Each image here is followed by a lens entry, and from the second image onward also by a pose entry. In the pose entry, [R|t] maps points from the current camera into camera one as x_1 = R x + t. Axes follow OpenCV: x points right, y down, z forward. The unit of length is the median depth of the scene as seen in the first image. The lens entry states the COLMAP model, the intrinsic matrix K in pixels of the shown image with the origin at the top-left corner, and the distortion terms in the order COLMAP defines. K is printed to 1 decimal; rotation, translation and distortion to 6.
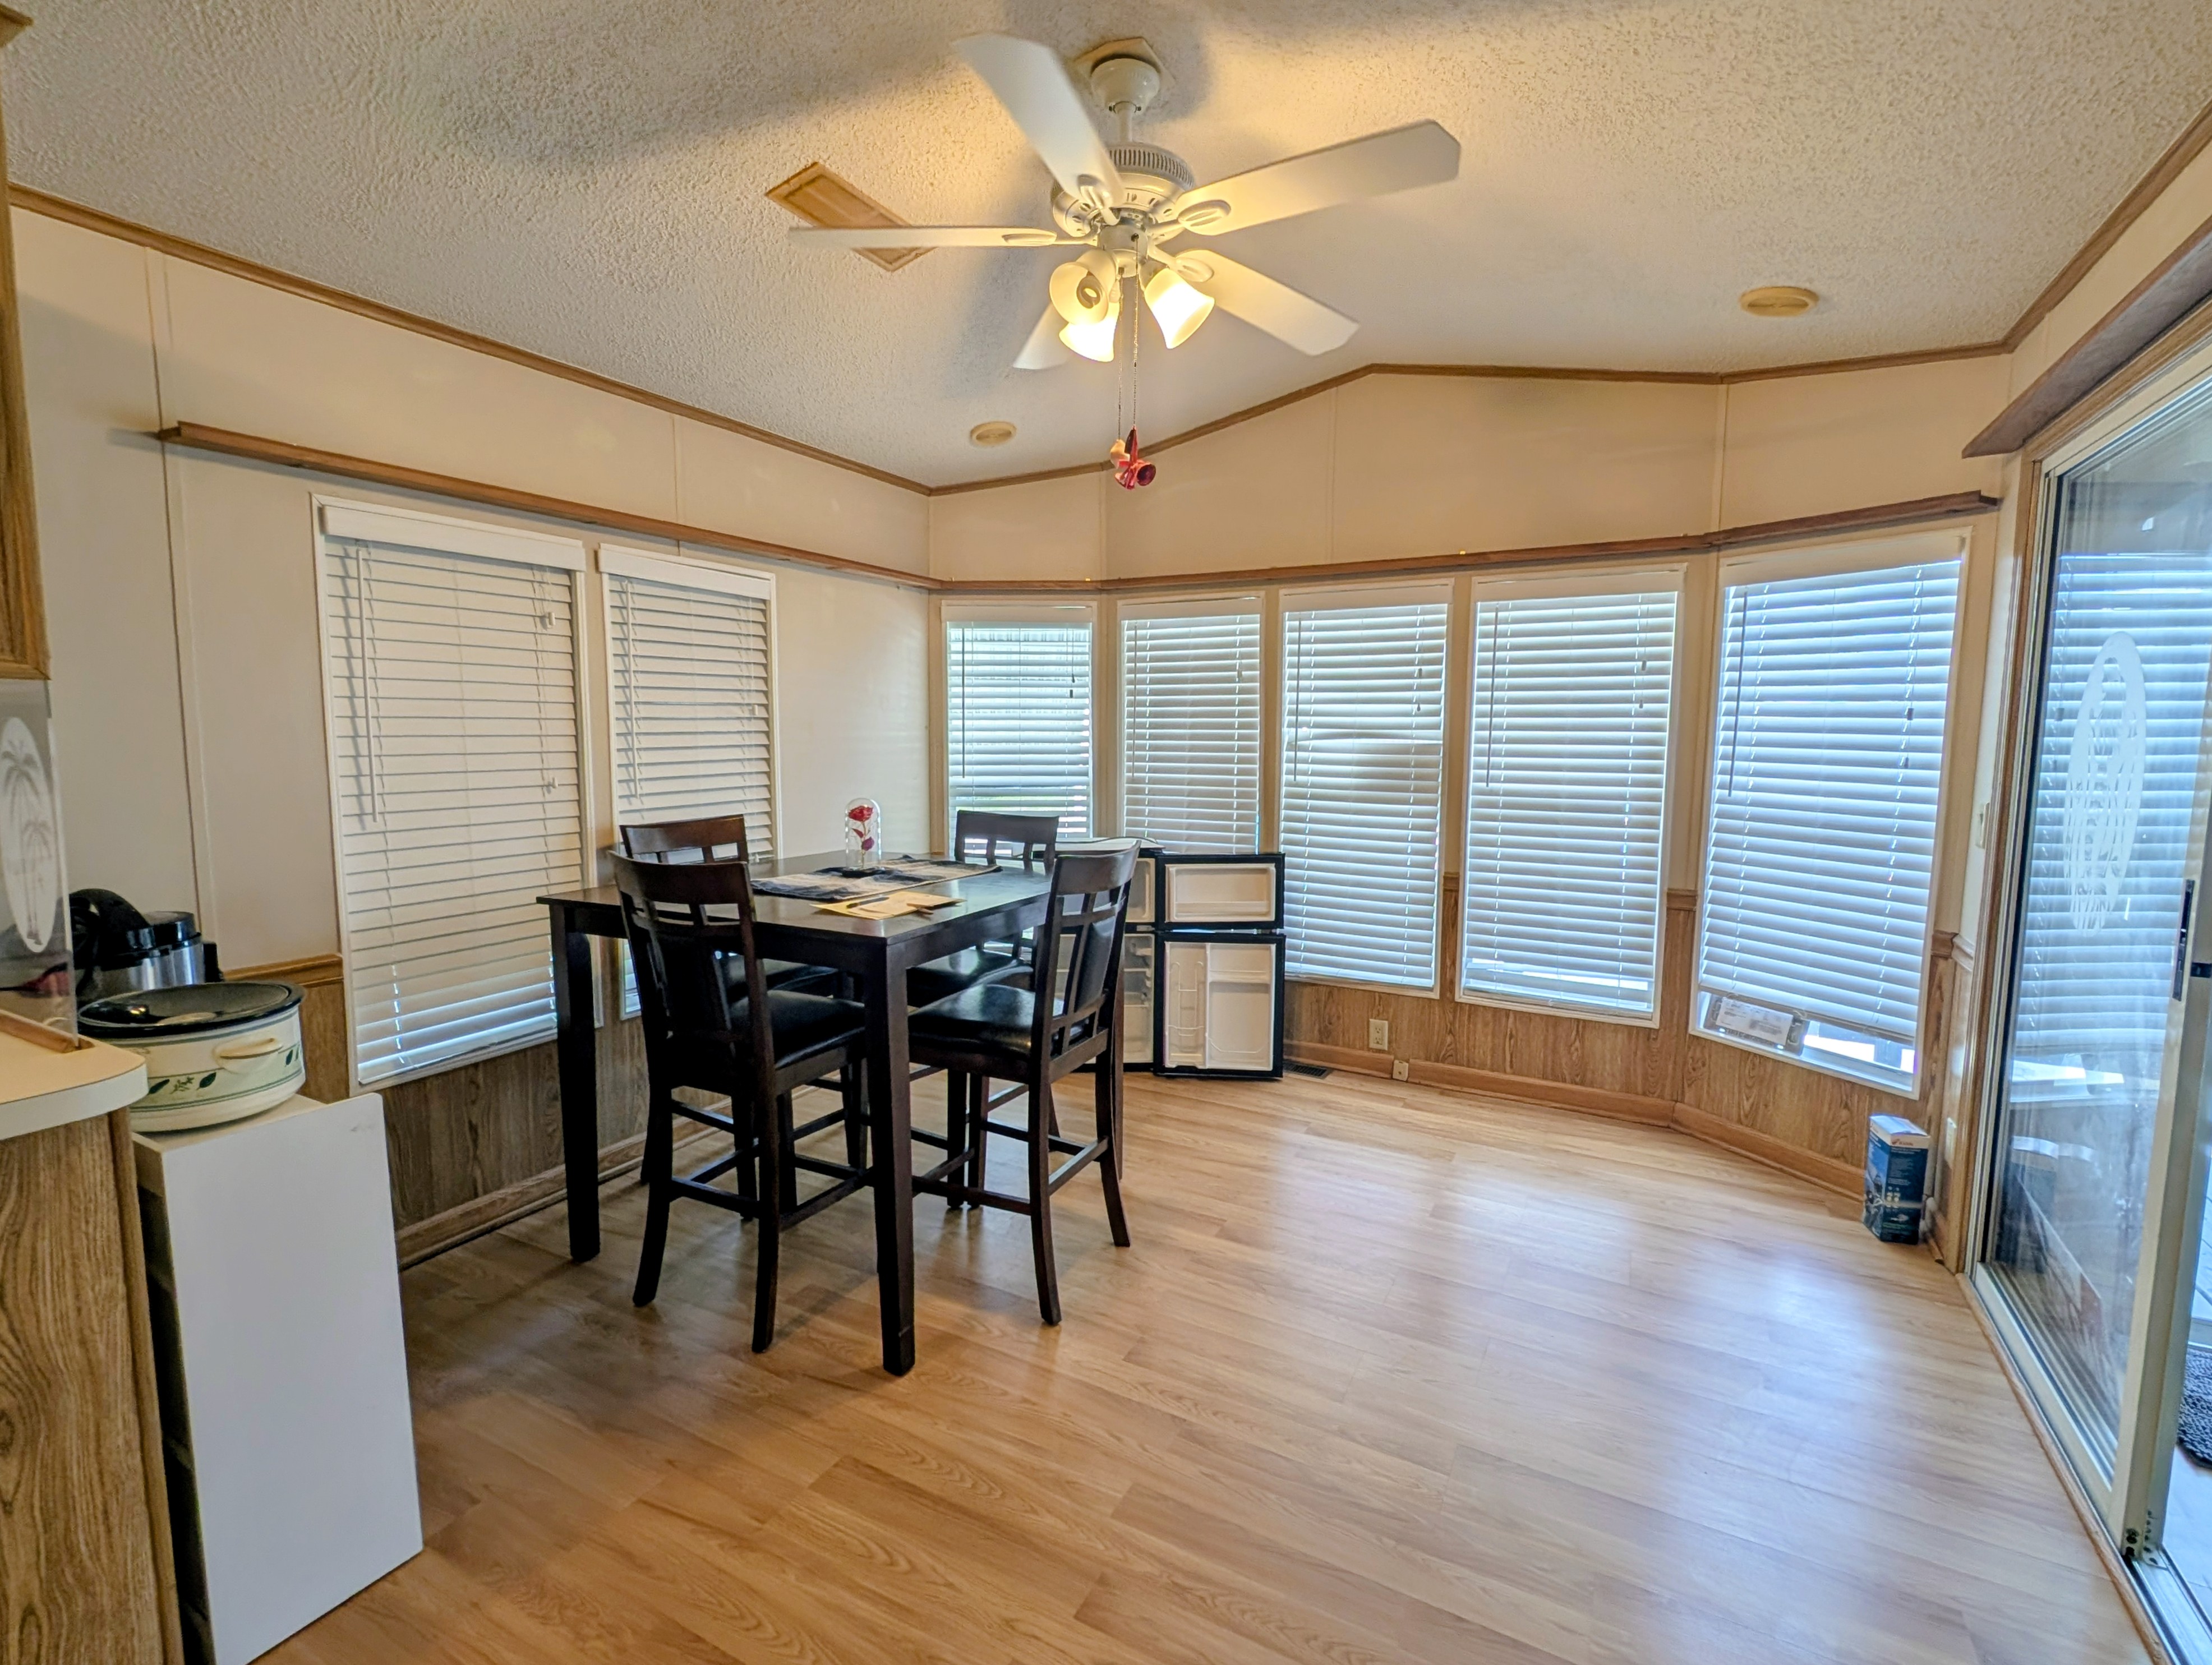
lens RADIAL K [[1004.3, 0, 1106.0], [0, 1004.3, 832.5], [0, 0, 1]] dist [0.001654, -0.000227]
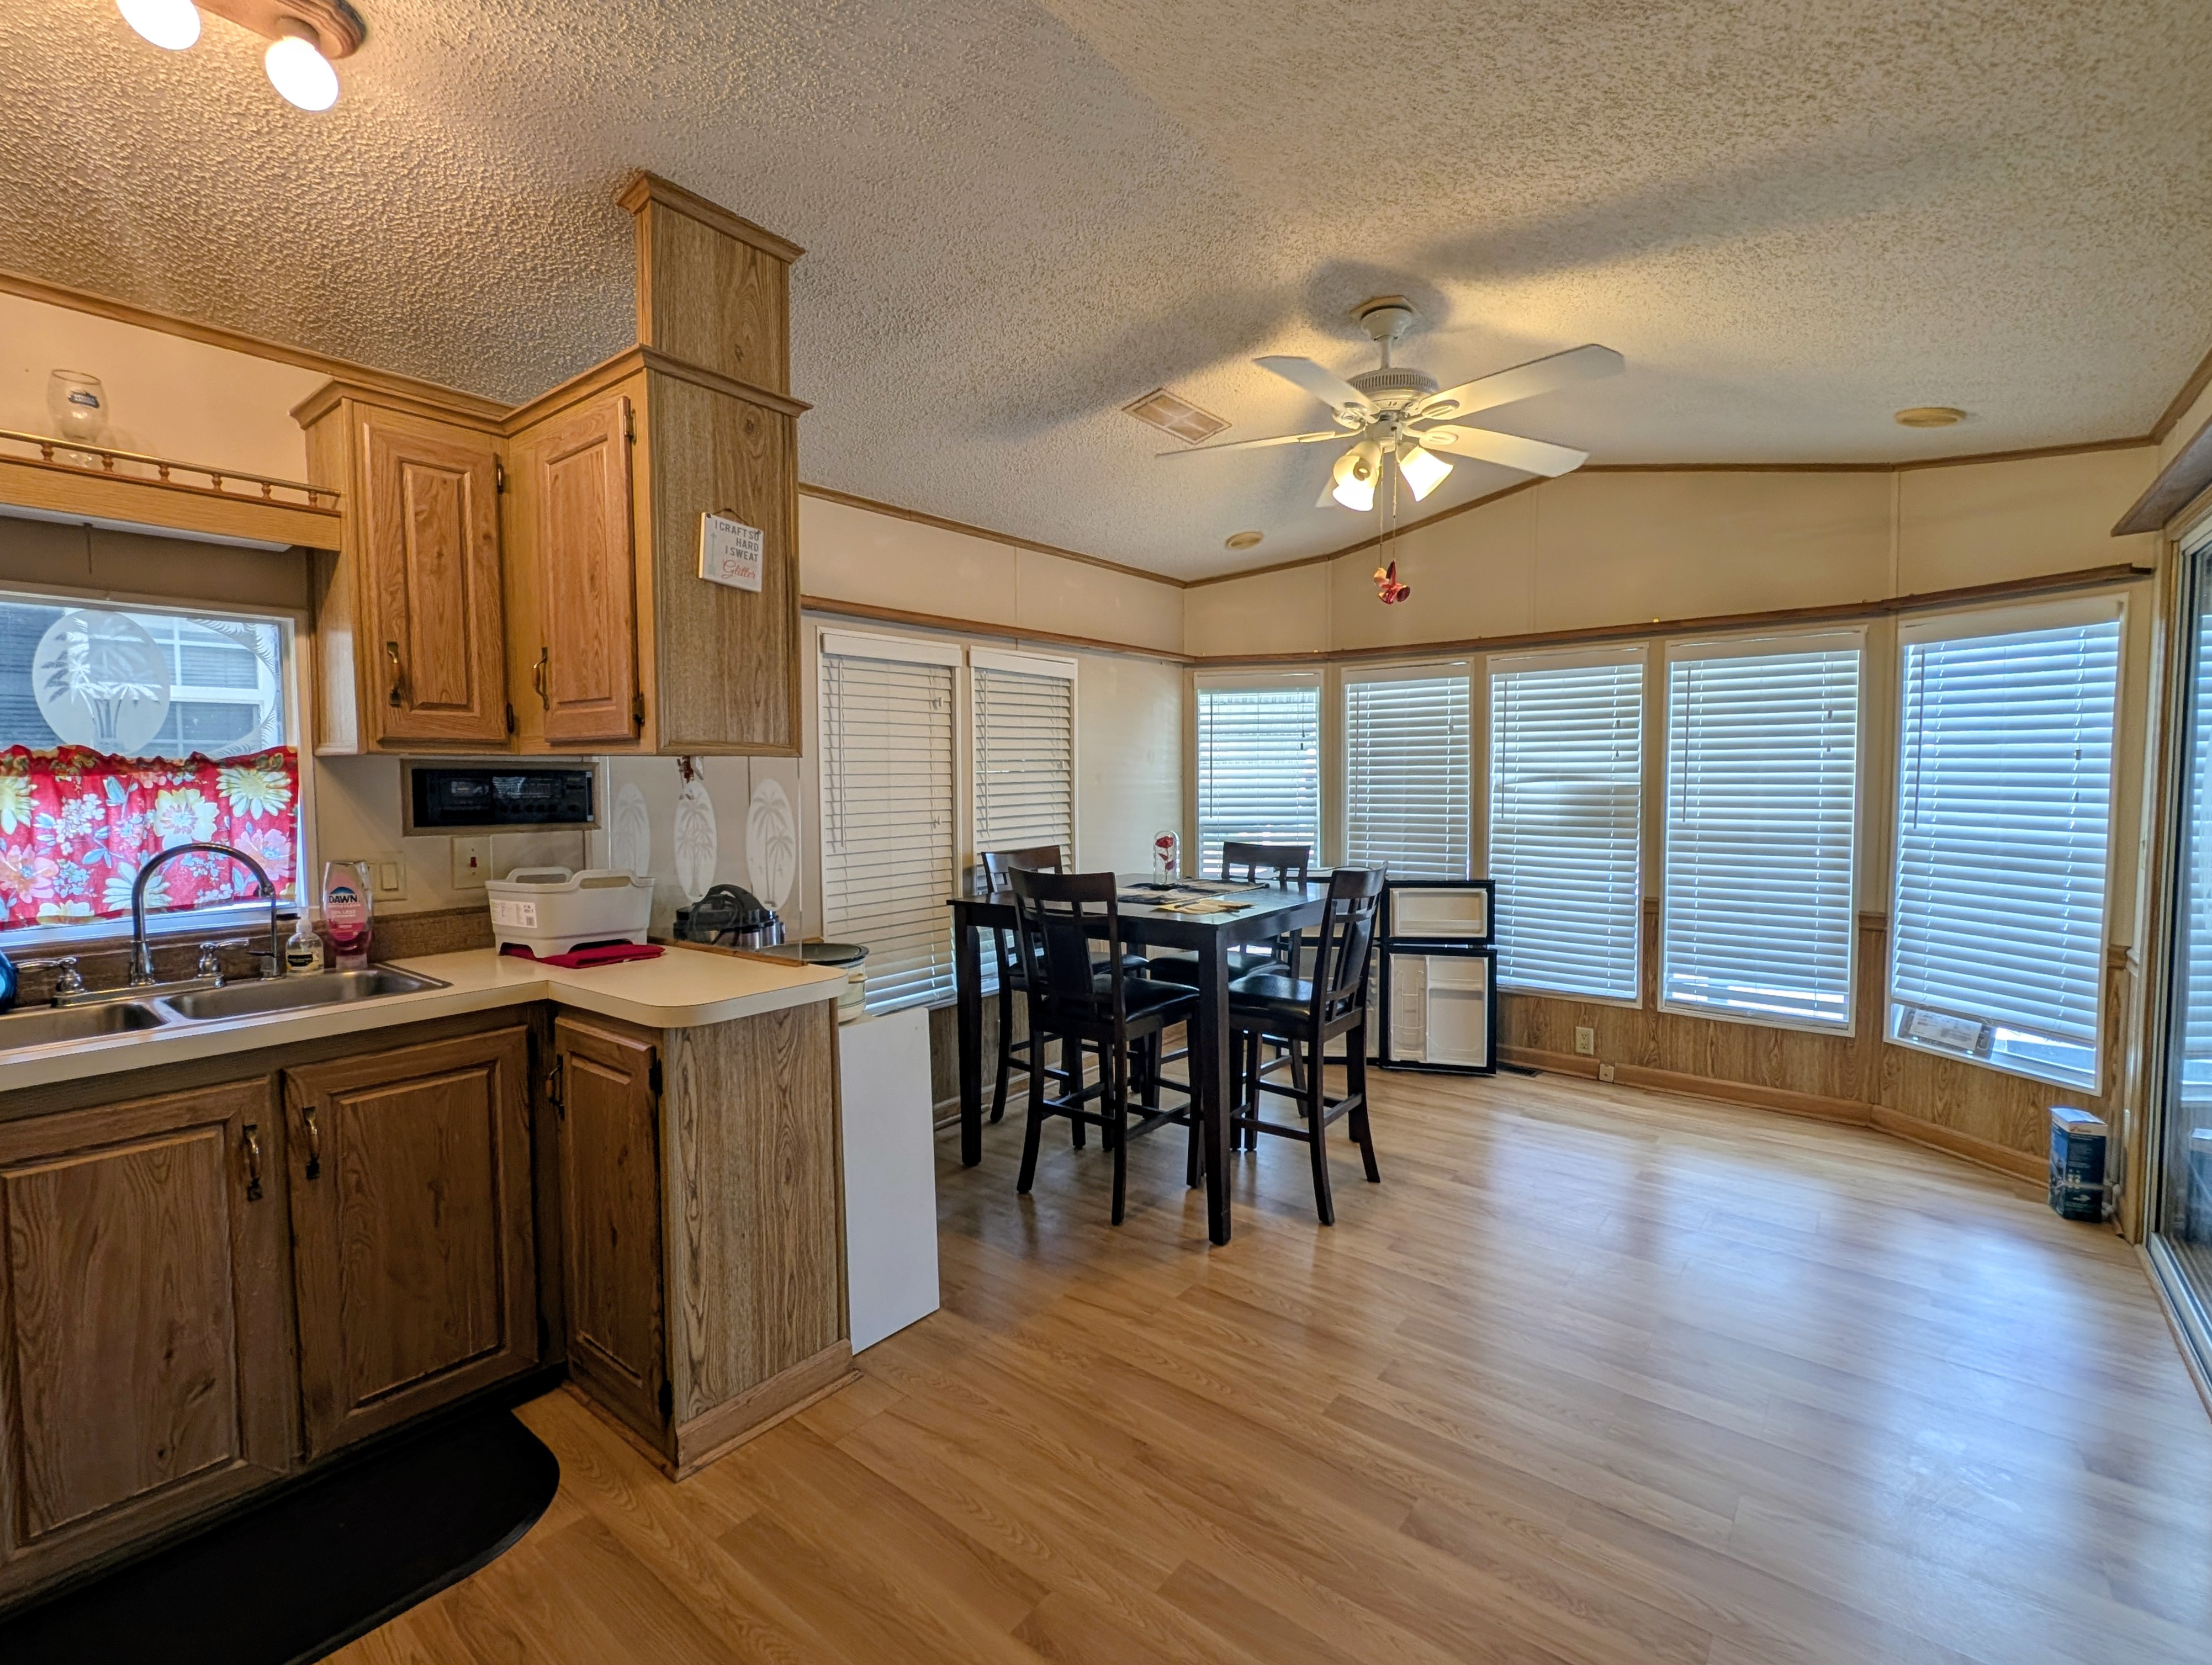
lens RADIAL K [[993.0, 0, 1106.0], [0, 993.0, 832.5], [0, 0, 1]] dist [0.021651, -0.015804]
pose [[0.984992, -0.002620, -0.172582, -0.079207], [-0.005133, 0.998998, -0.044465, 0.022632], [0.172525, 0.044684, 0.983991, -0.256127]]
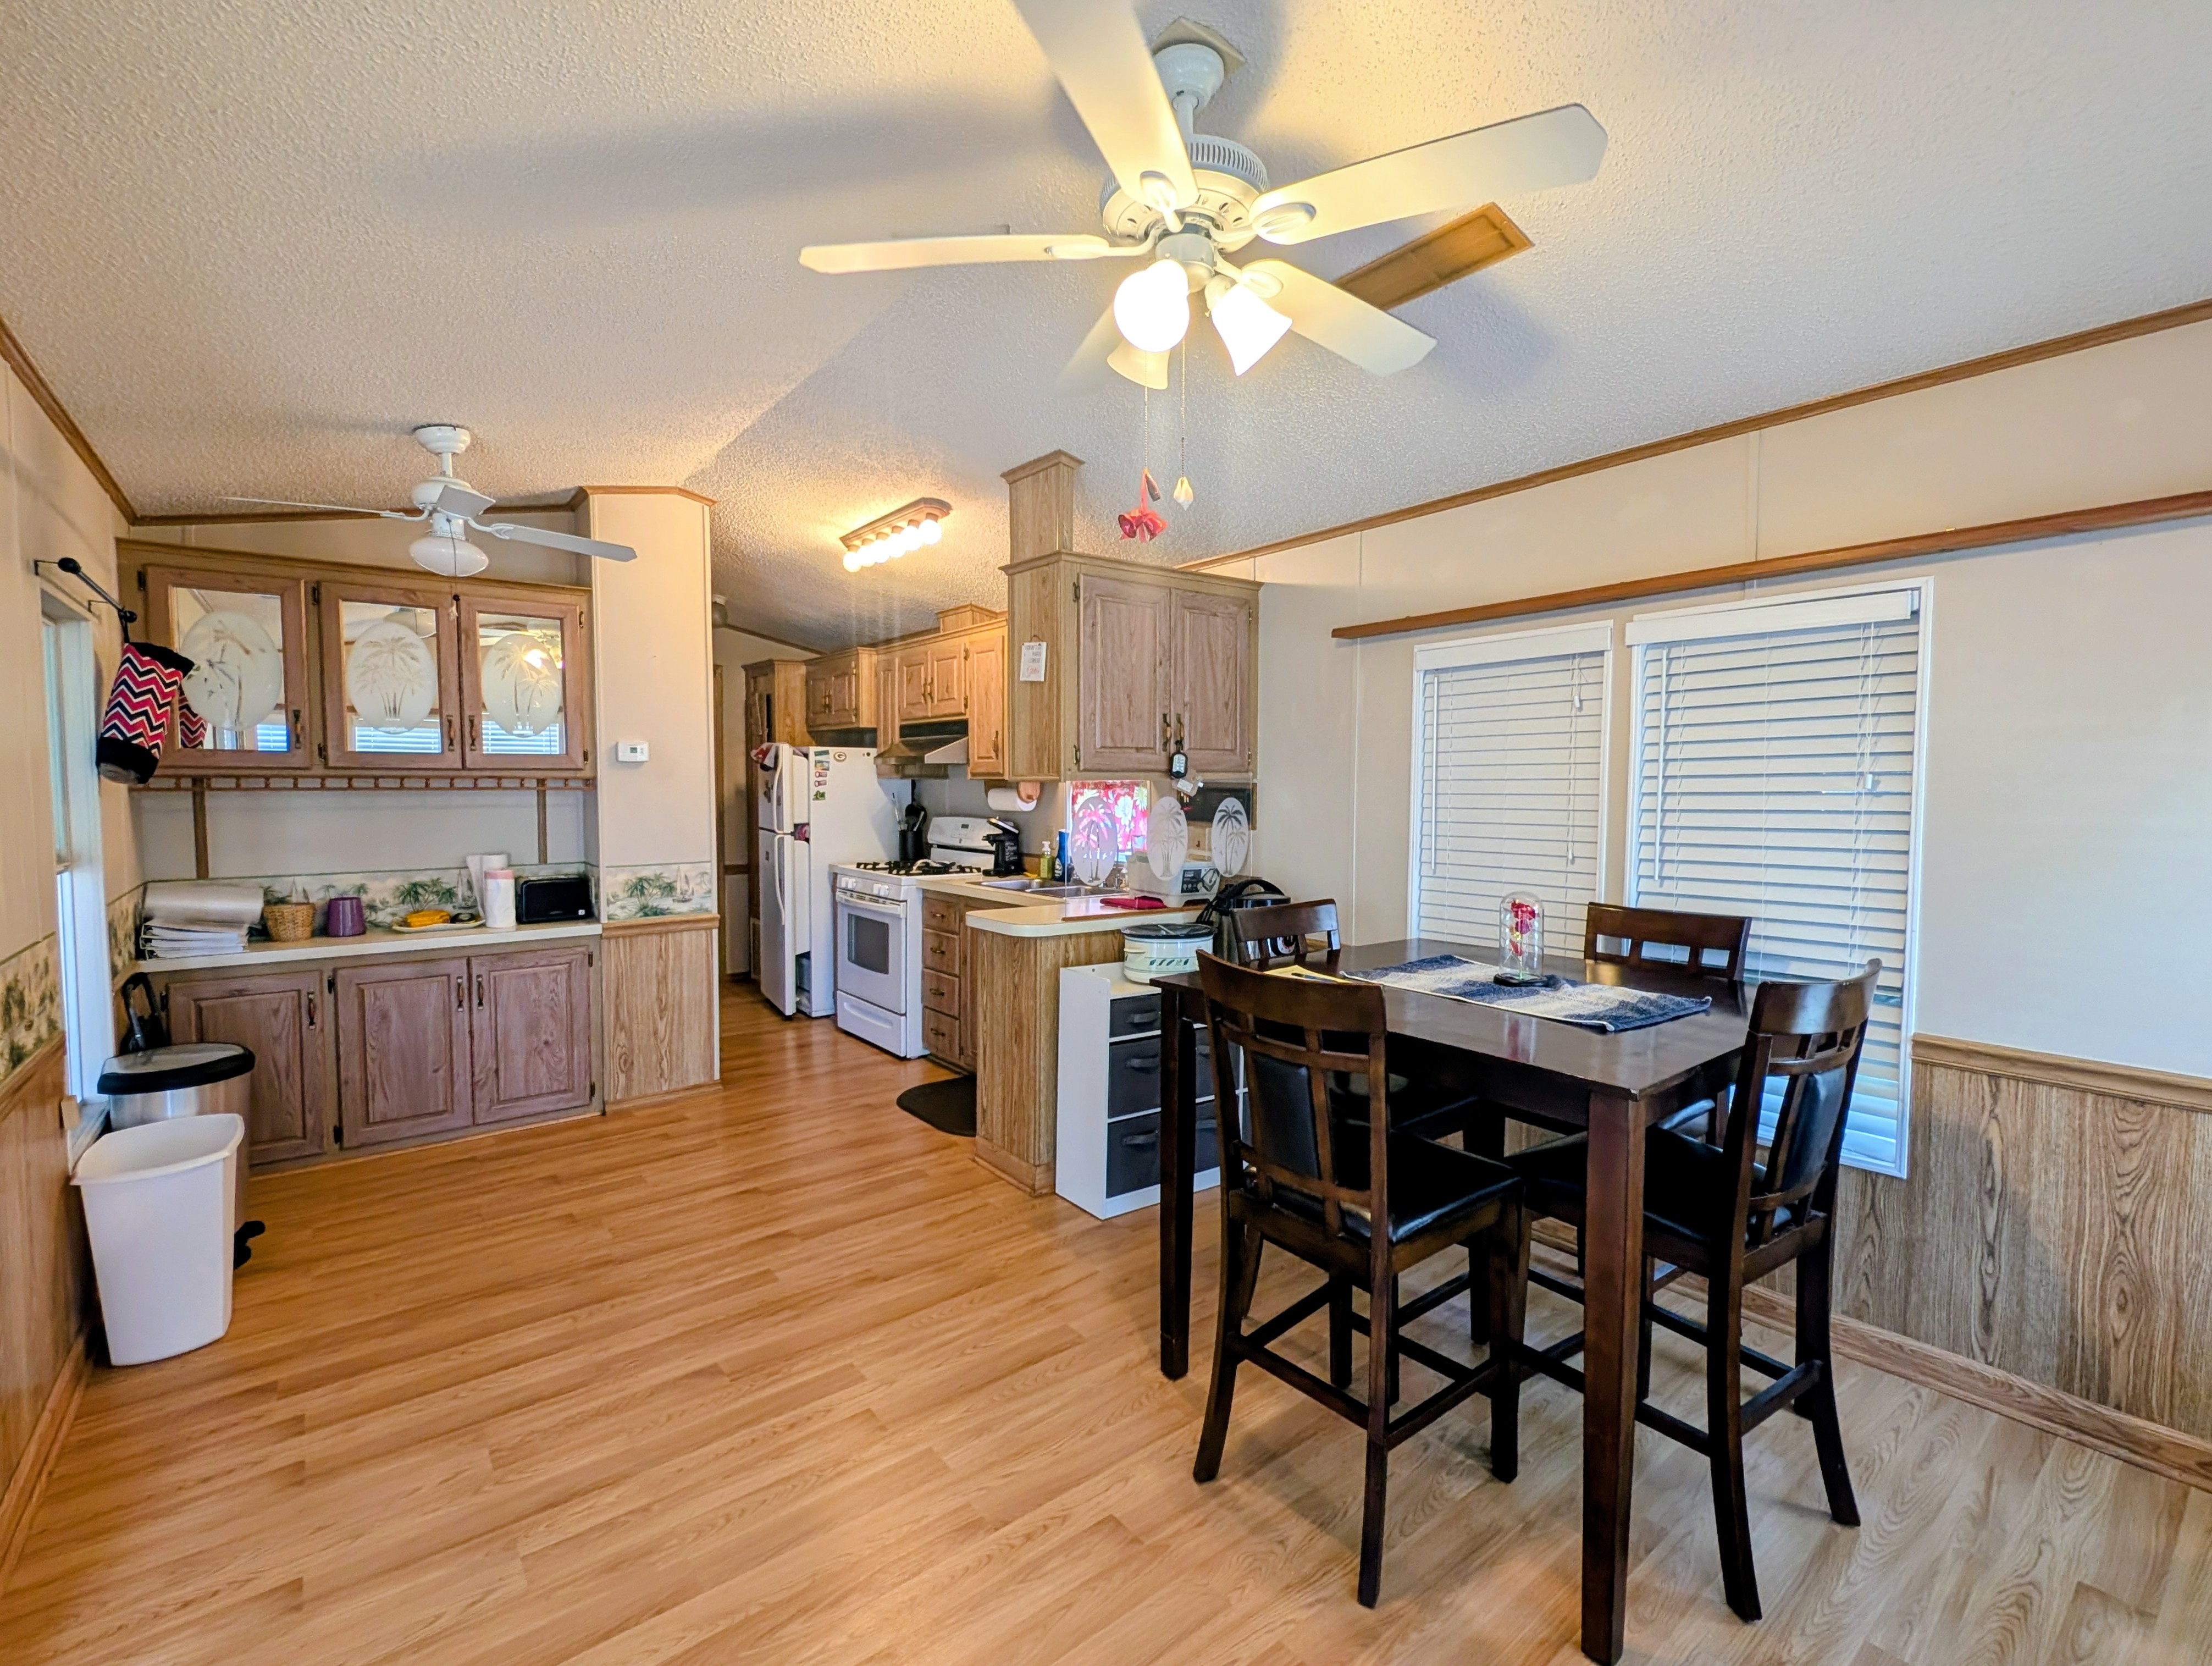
lens RADIAL K [[993.2, 0, 1106.0], [0, 993.2, 833.0], [0, 0, 1]] dist [0.021651, -0.015804]
pose [[-0.393307, 0.037591, -0.918638, 0.536911], [-0.098307, 0.991716, 0.082671, -0.097274], [0.914136, 0.122824, -0.386353, 0.835962]]
